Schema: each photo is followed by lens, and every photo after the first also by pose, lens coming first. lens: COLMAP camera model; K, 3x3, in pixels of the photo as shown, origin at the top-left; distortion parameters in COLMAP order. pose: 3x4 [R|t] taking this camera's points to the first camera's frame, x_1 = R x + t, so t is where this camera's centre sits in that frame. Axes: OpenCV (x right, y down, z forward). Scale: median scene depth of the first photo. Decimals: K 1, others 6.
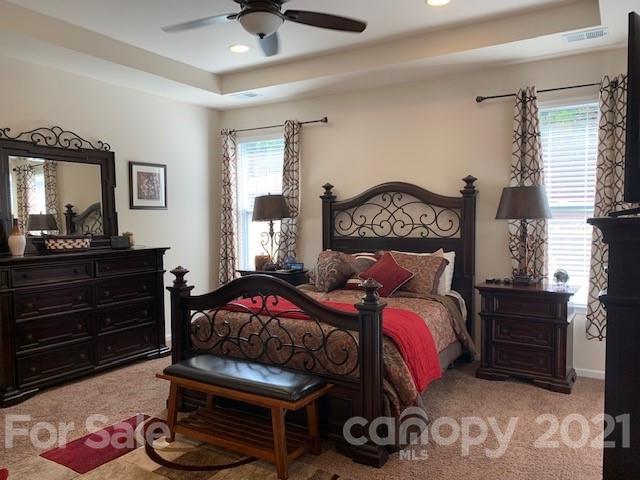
lens RADIAL K [[474.0, 0, 320.0], [0, 474.0, 240.0], [0, 0, 1]] dist [0.000336, -0.000445]
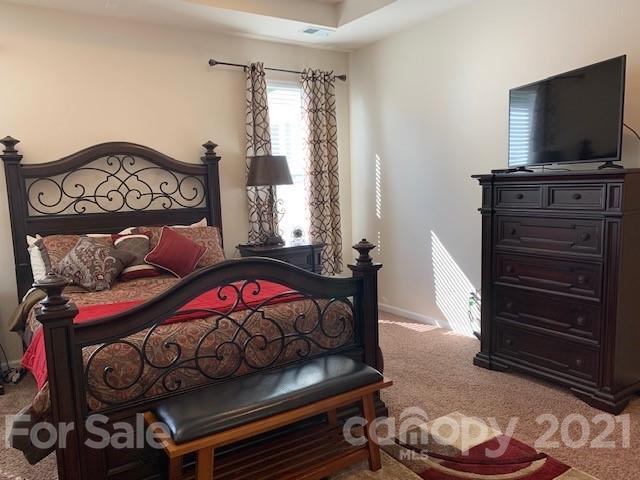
lens RADIAL K [[493.3, 0, 320.0], [0, 493.3, 240.0], [0, 0, 1]] dist [0.004197, -0.001953]
pose [[0.410716, -0.103827, 0.905833, -0.499529], [0.066149, 0.994270, 0.083971, -0.006206], [-0.909361, 0.025432, 0.415230, 0.373759]]
